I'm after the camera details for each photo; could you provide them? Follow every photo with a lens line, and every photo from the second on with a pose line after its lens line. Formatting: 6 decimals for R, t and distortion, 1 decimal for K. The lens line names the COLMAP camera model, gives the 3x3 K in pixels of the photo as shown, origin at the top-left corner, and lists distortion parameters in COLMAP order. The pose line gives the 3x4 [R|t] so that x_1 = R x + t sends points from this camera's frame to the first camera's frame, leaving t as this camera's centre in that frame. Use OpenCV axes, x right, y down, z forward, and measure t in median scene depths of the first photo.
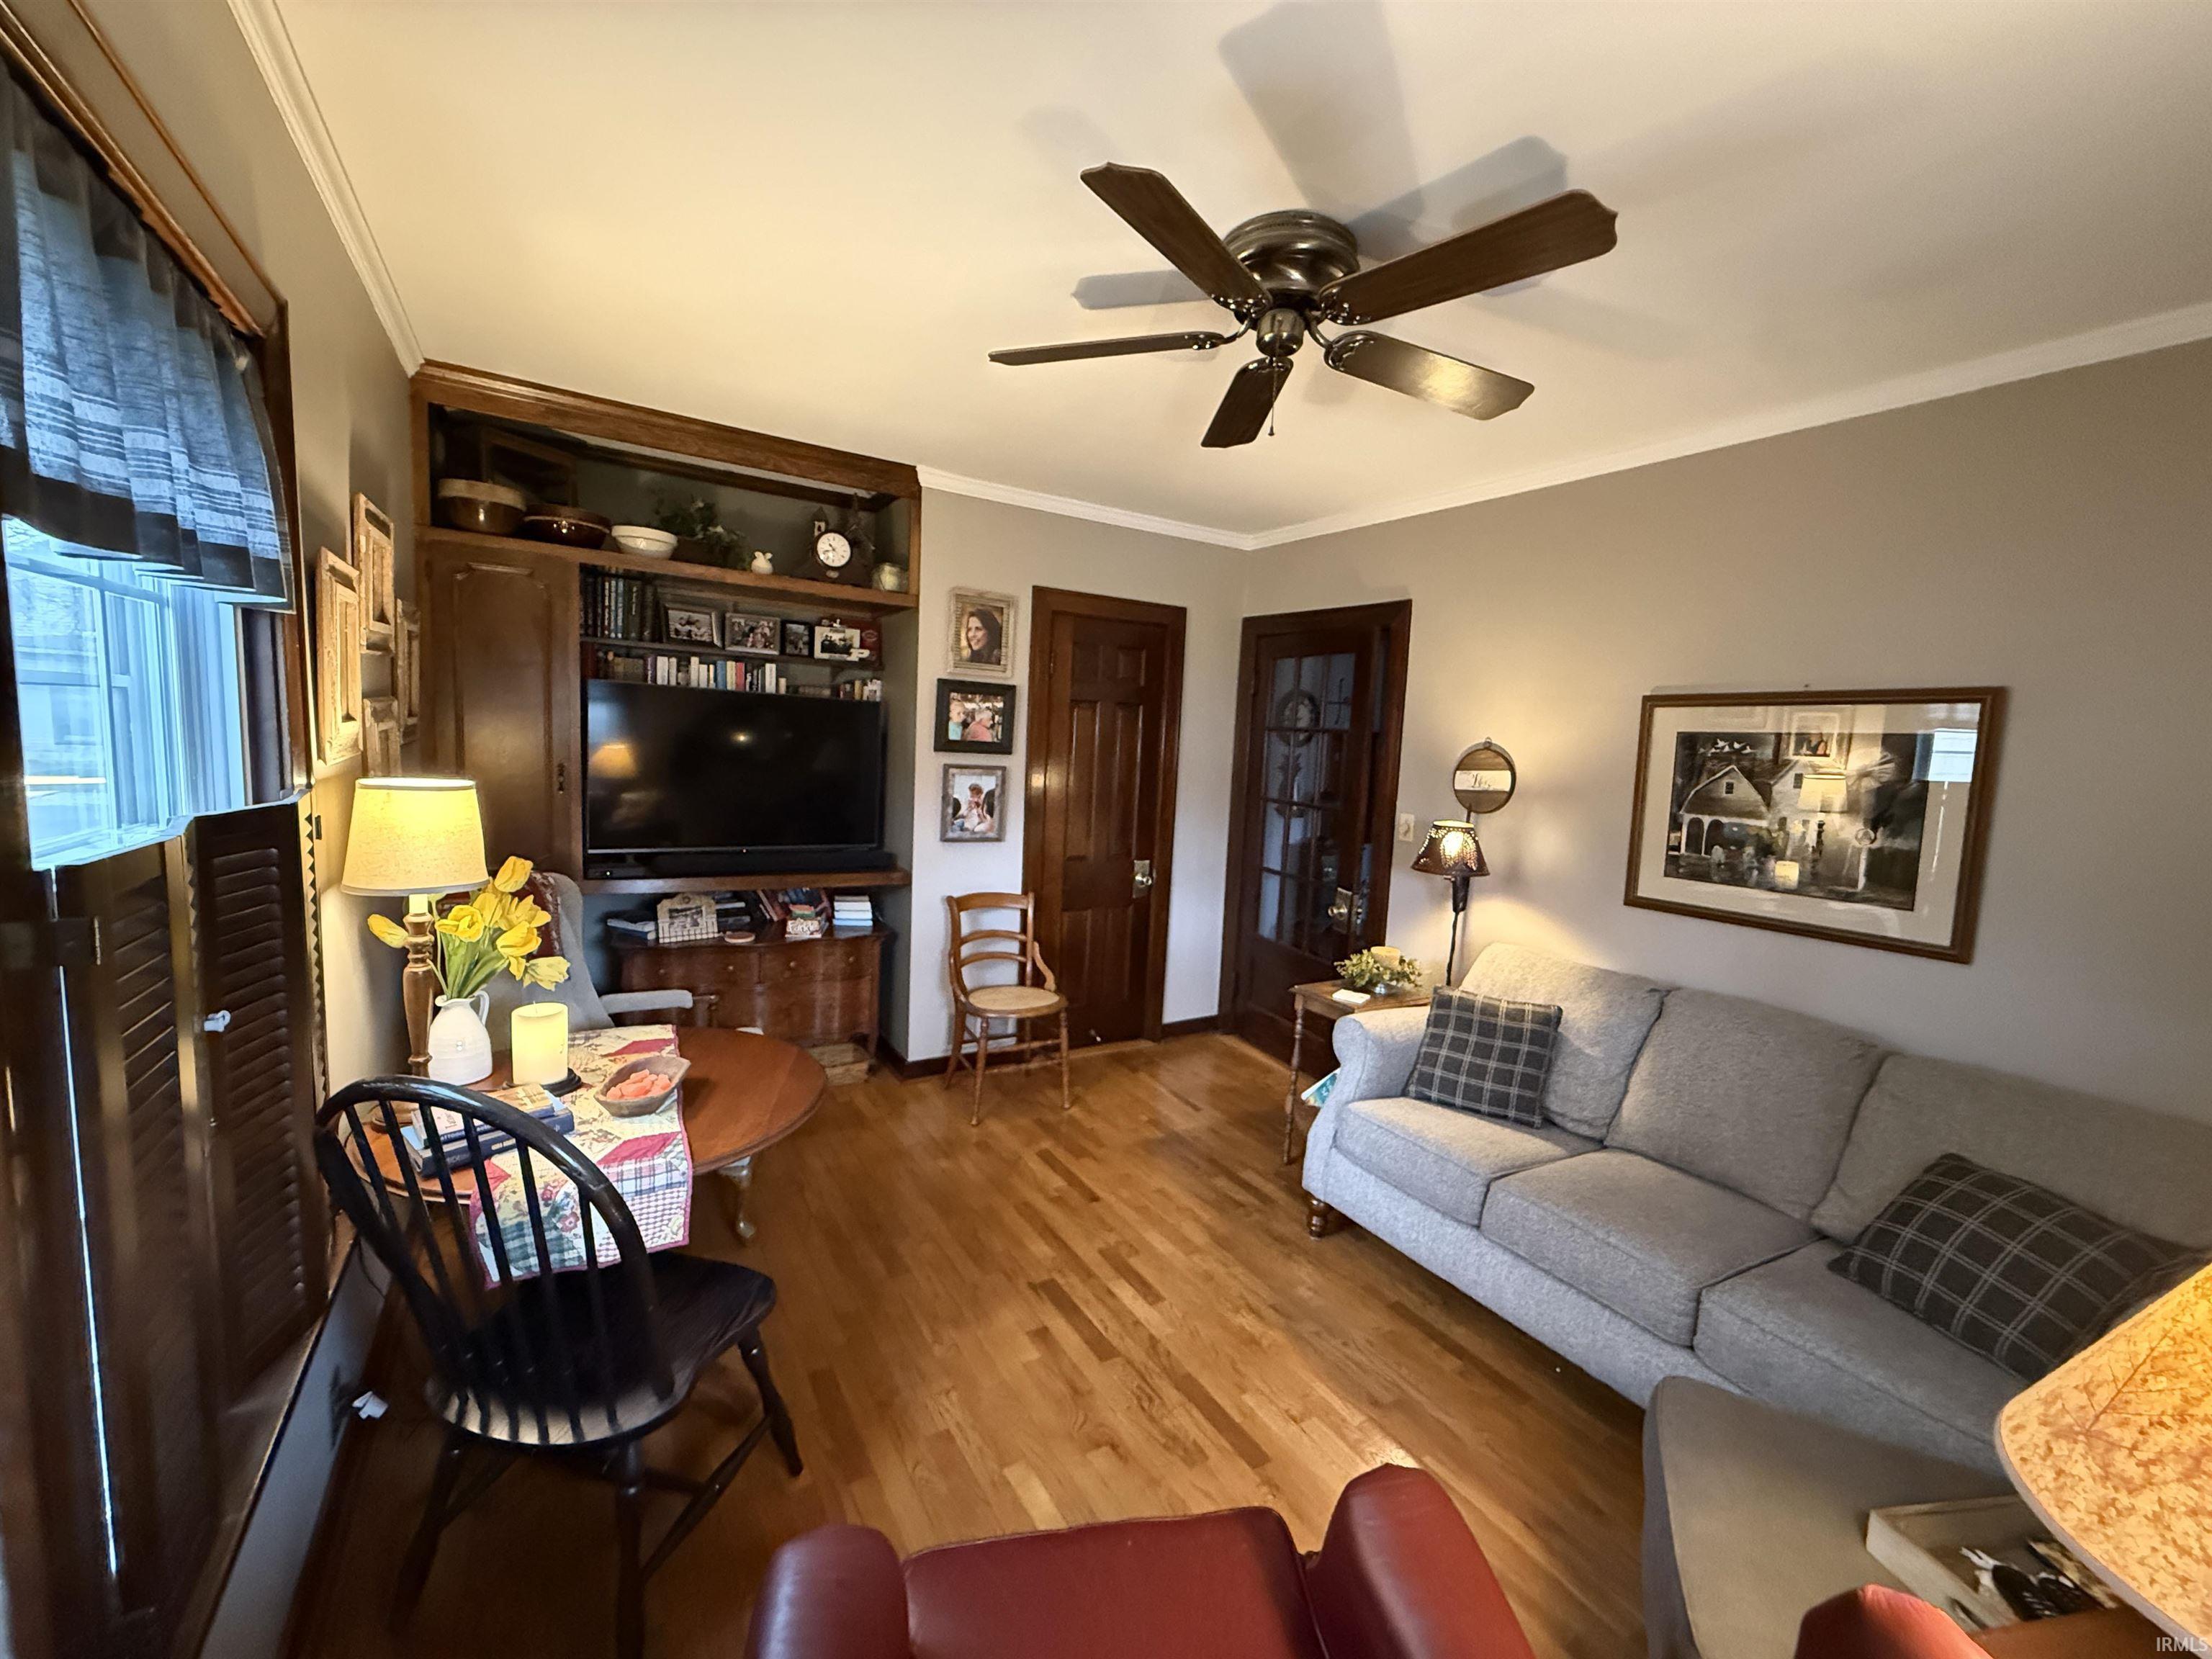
lens RADIAL K [[887.4, 0, 1101.8], [0, 887.4, 828.7], [0, 0, 1]] dist [-0.003961, -0.000035]
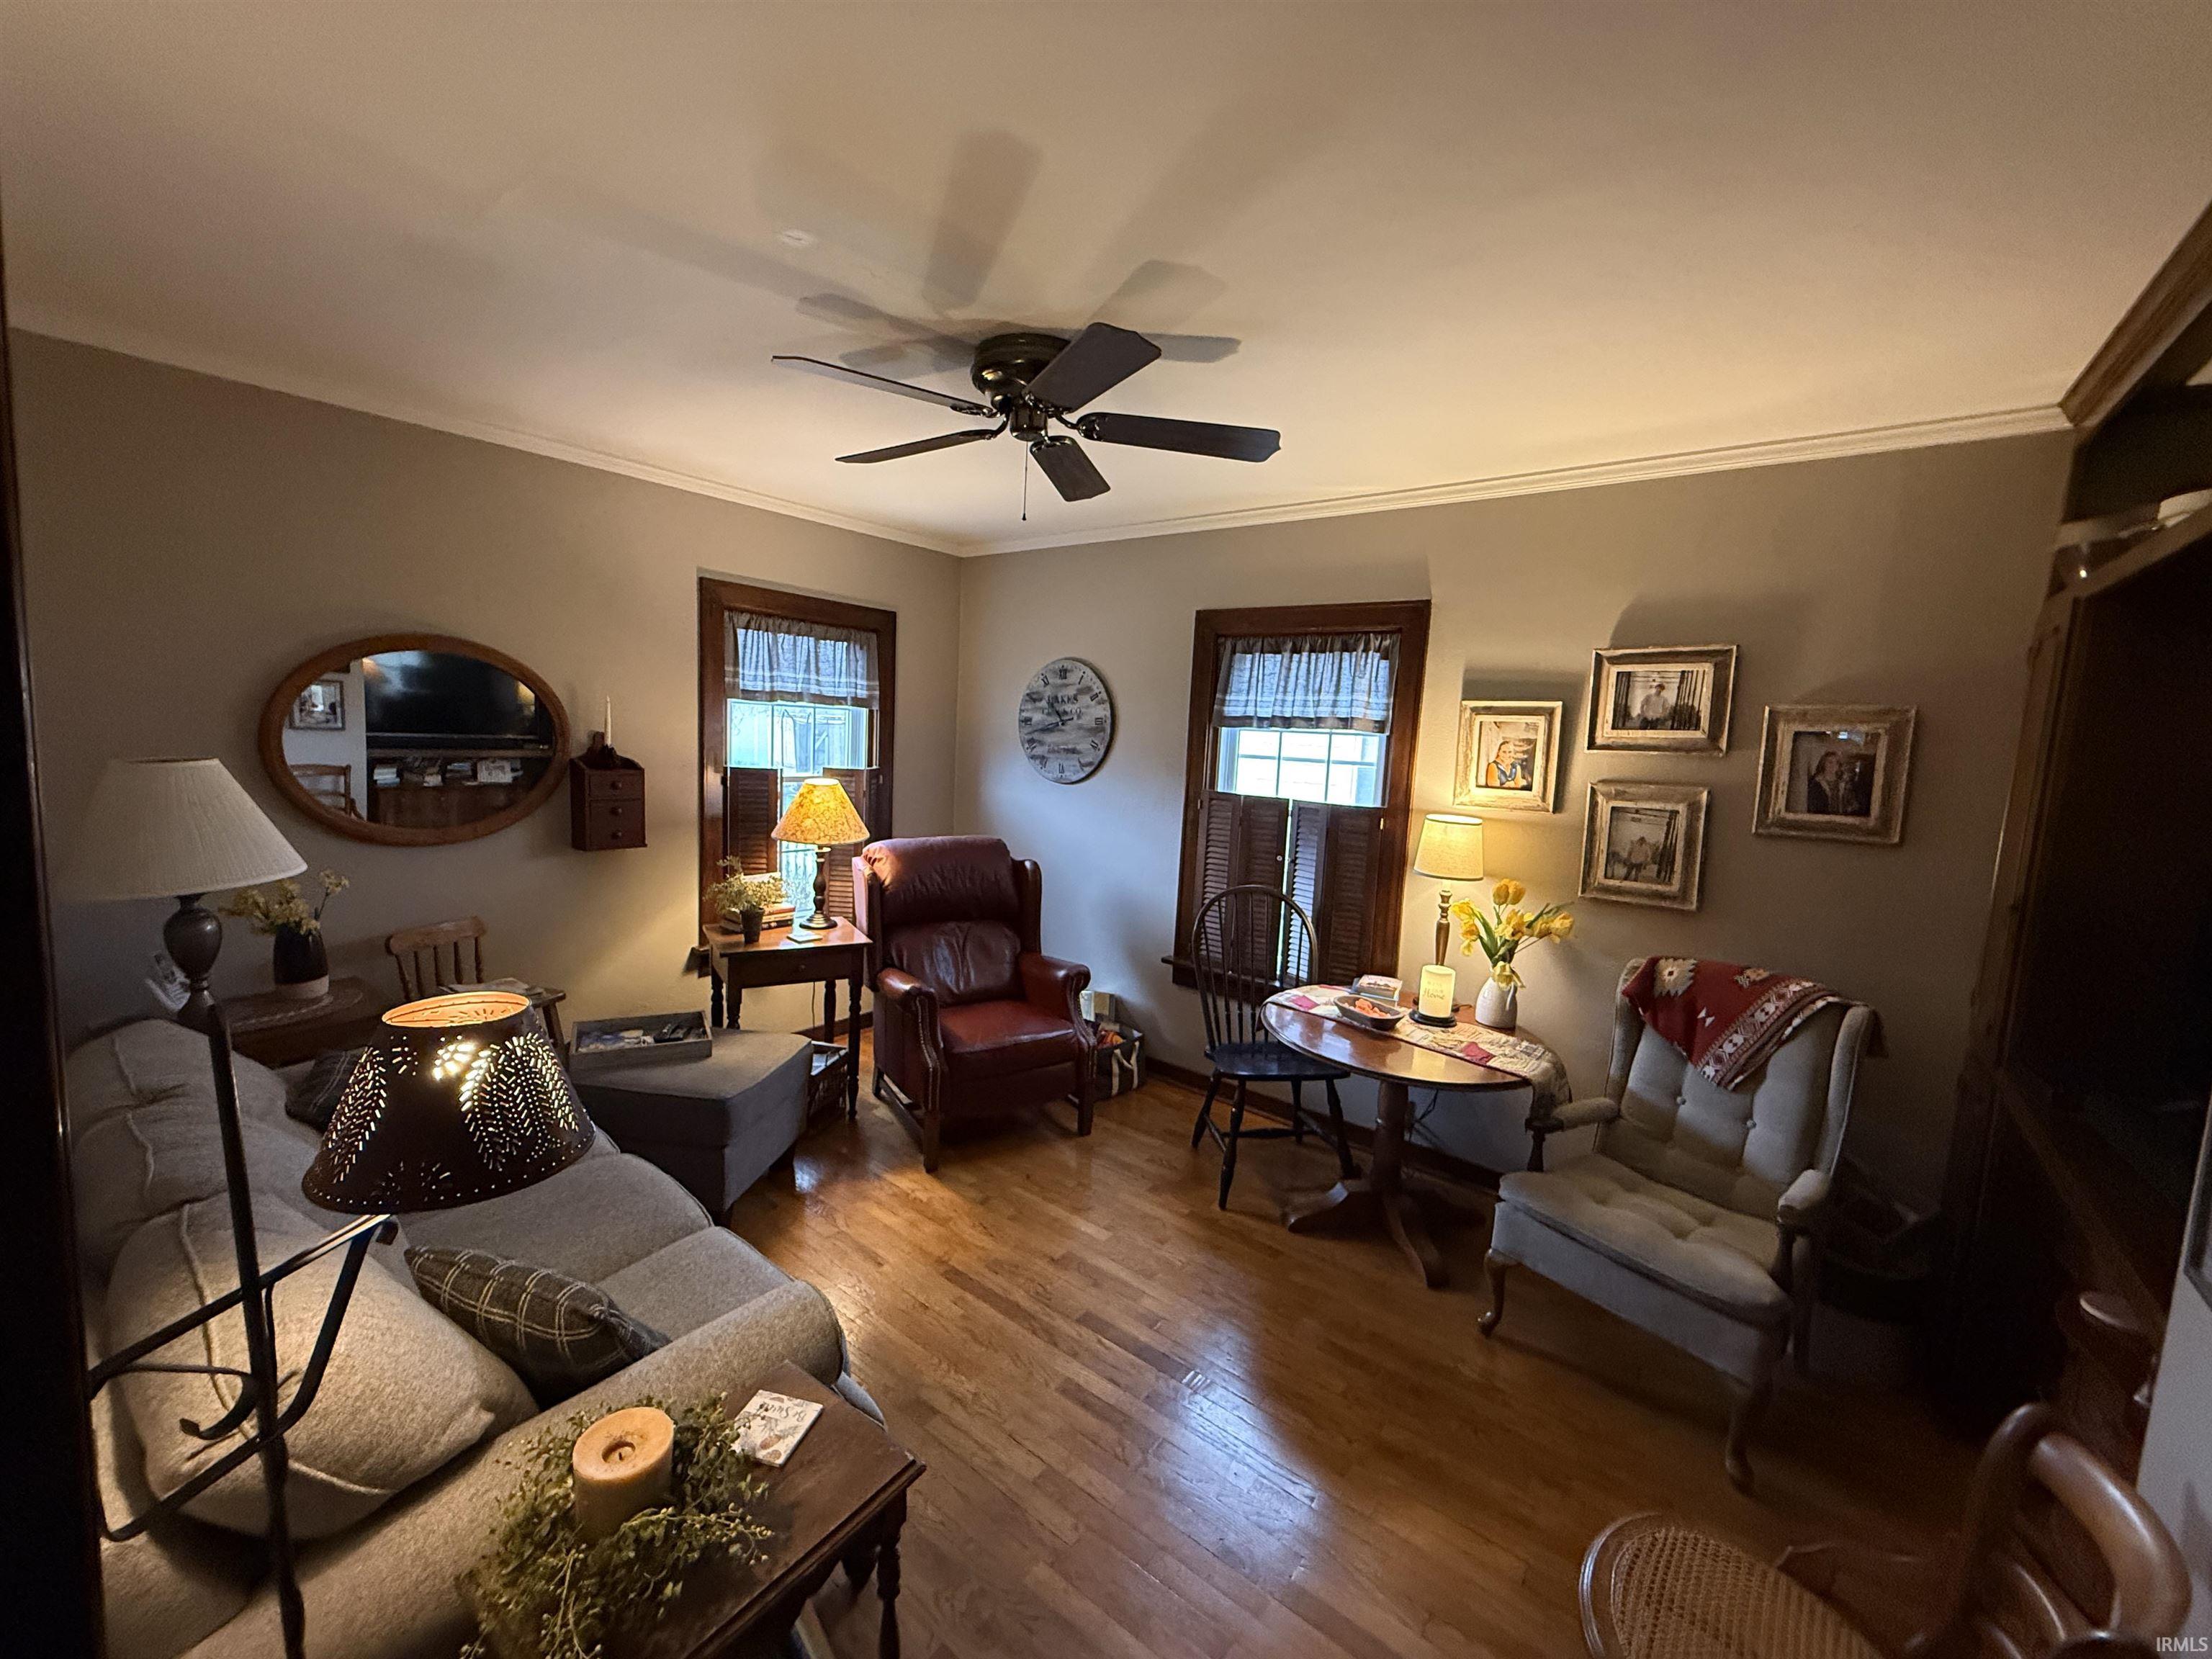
lens RADIAL K [[887.4, 0, 1106.4], [0, 887.4, 823.2], [0, 0, 1]] dist [-0.003961, -0.000035]
pose [[-0.931552, -0.043594, -0.360984, 0.414189], [-0.119021, 0.974652, 0.189440, -0.233671], [0.343575, 0.219438, -0.913128, 1.892650]]
